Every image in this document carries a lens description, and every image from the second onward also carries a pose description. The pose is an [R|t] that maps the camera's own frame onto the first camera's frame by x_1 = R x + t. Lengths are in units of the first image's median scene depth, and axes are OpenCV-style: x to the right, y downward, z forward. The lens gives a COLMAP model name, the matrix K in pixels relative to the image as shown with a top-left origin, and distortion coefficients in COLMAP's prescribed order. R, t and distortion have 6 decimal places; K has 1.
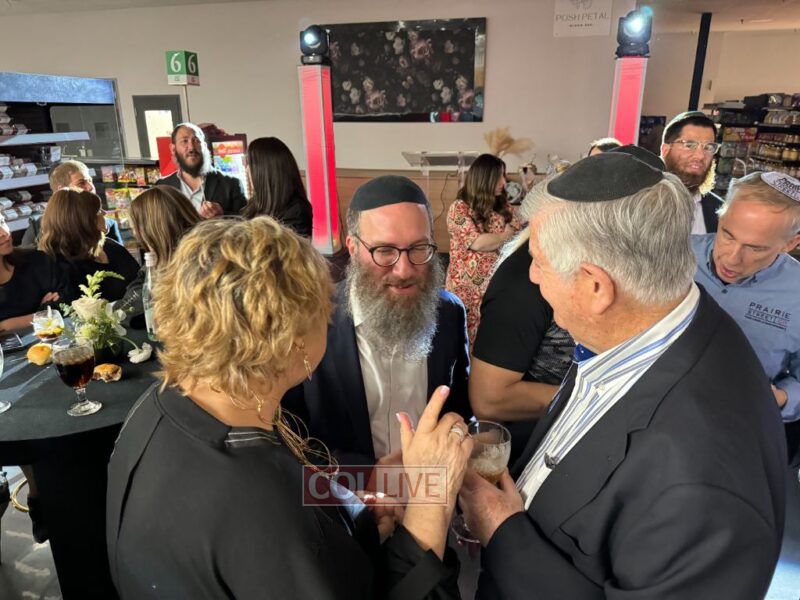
lens RADIAL K [[574.1, 0, 399.4], [0, 574.1, 304.1], [0, 0, 1]] dist [0.044609, -0.049392]
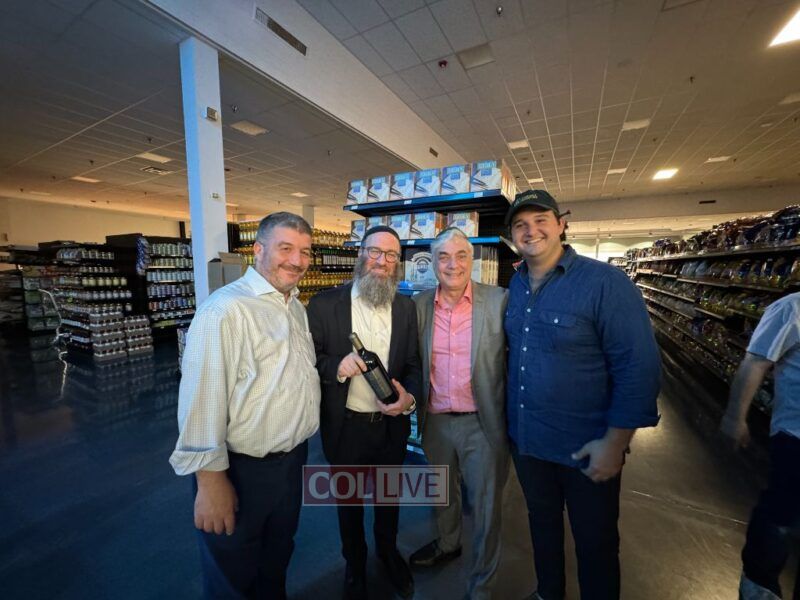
lens RADIAL K [[322.8, 0, 400.0], [0, 322.8, 300.0], [0, 0, 1]] dist [0.000372, 0.000111]
pose [[0.245322, -0.094924, 0.964783, 0.134824], [0.299870, 0.953818, 0.017595, -0.026397], [-0.921898, 0.284993, 0.262457, 0.174681]]
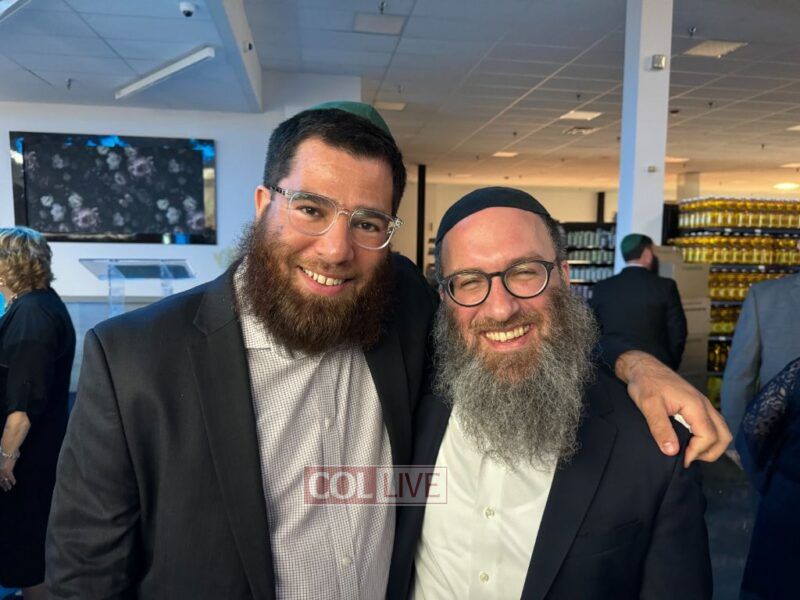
lens RADIAL K [[581.2, 0, 397.9], [0, 581.2, 304.6], [0, 0, 1]] dist [0.000833, -0.002220]
pose [[0.917157, -0.016937, 0.398167, 0.039901], [0.106927, 0.972922, -0.204914, -0.003492], [-0.383914, 0.230513, 0.894133, 0.086277]]
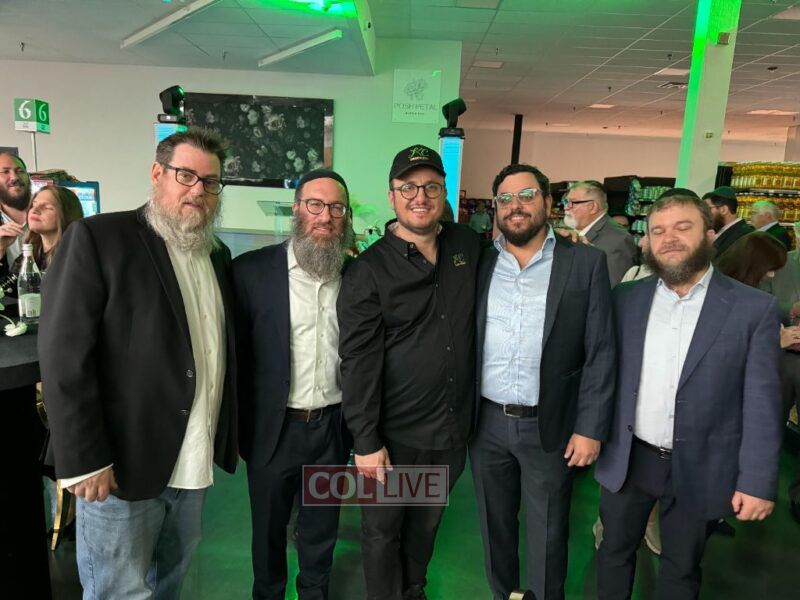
lens RADIAL K [[574.1, 0, 399.4], [0, 574.1, 304.1], [0, 0, 1]] dist [0.044609, -0.049392]
pose [[0.968960, 0.002039, 0.247210, -0.002251], [0.029652, 0.991789, -0.124403, 0.037455], [-0.245434, 0.127872, 0.960943, -0.051019]]
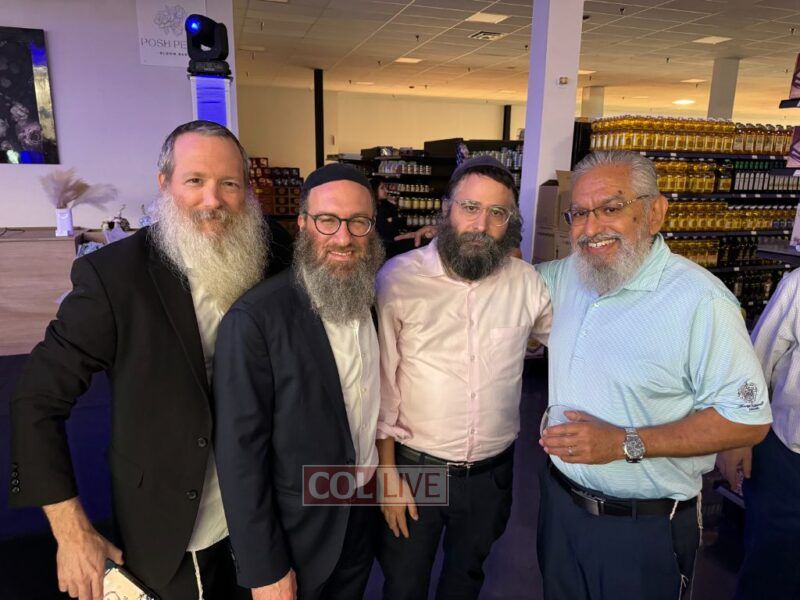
lens RADIAL K [[574.1, 0, 399.4], [0, 574.1, 304.1], [0, 0, 1]] dist [0.044609, -0.049392]
pose [[0.843814, -0.105005, 0.526262, 0.100582], [0.149576, 0.987826, -0.042732, -0.035318], [-0.515368, 0.114774, 0.849248, 0.146147]]
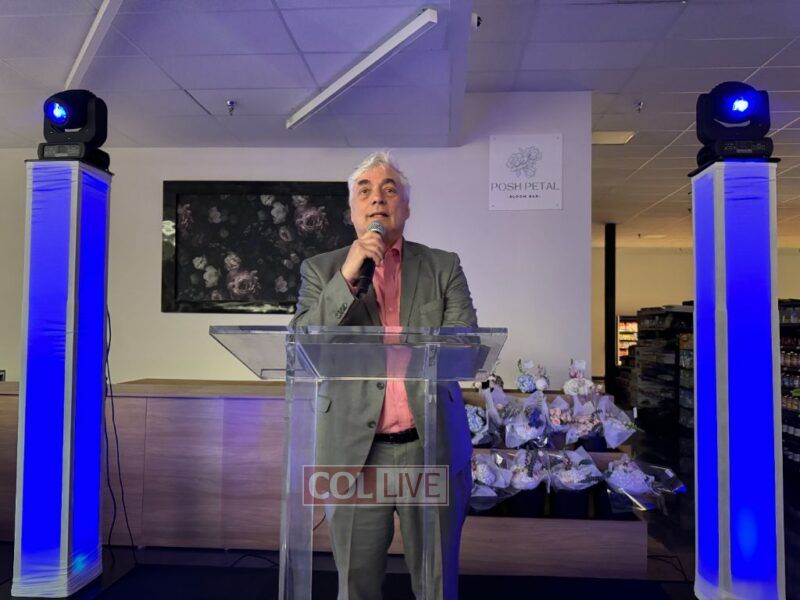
lens RADIAL K [[568.0, 0, 413.1], [0, 568.0, 299.5], [0, 0, 1]] dist [0.094096, -0.000210]
pose [[0.978143, 0.029198, 0.205875, 0.018402], [0.046974, 0.933469, -0.355570, -0.086230], [-0.202560, 0.357469, 0.911694, 0.356652]]
